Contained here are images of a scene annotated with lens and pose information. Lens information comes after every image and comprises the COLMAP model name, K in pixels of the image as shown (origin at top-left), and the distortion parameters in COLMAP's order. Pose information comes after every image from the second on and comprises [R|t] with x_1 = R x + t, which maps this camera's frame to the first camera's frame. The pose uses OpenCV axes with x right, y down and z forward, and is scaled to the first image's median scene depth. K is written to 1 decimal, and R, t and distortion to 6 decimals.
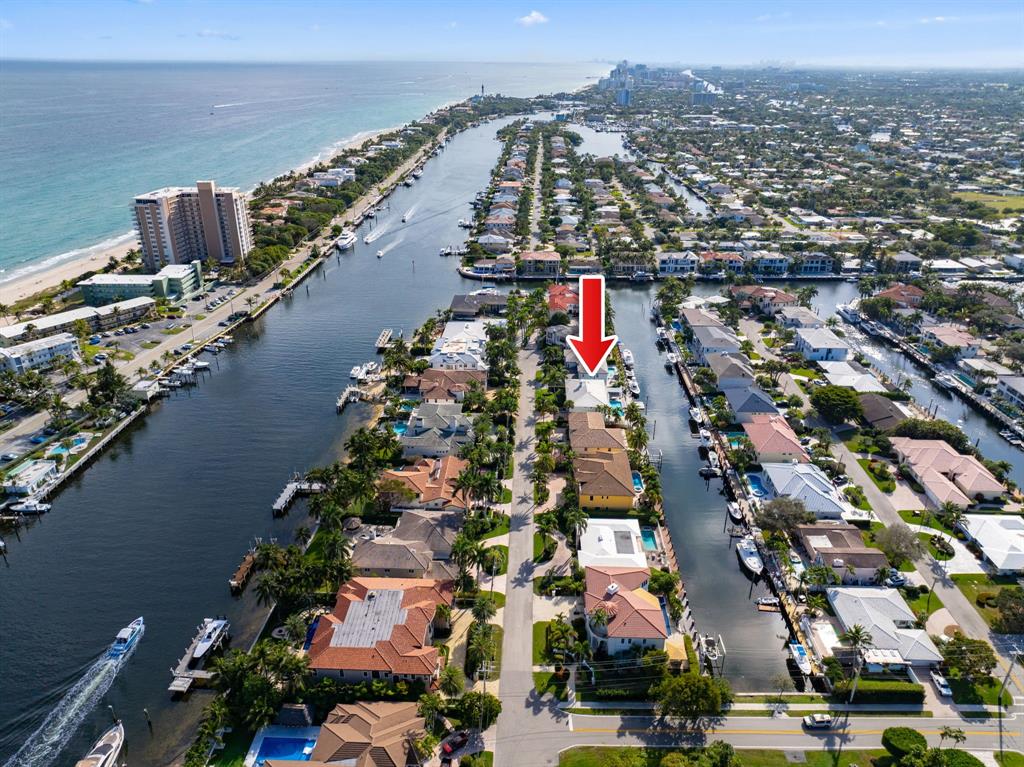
lens RADIAL K [[735.9, 0, 512.0], [0, 735.9, 383.5], [0, 0, 1]] dist [0.003574, 0.003258]
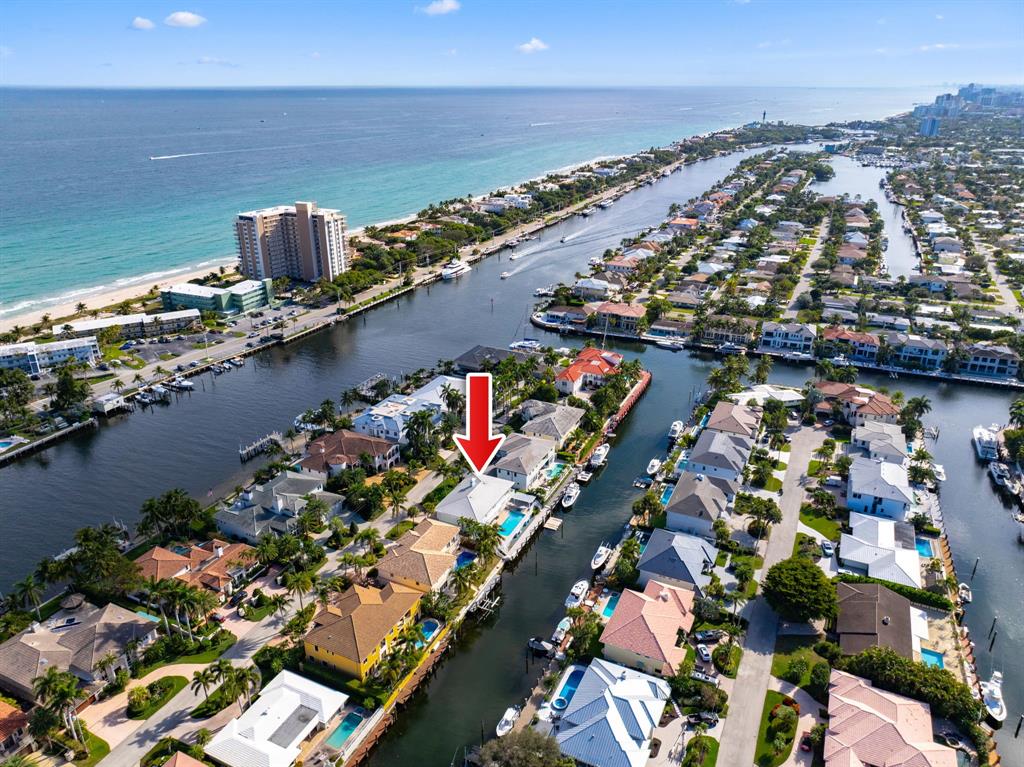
lens RADIAL K [[735.9, 0, 512.0], [0, 735.9, 383.5], [0, 0, 1]] dist [0.003574, 0.003258]
pose [[0.914284, 0.146434, -0.377680, 0.279372], [-0.157911, 0.987453, 0.000588, -0.075077], [0.373027, 0.059102, 0.925936, 0.184163]]
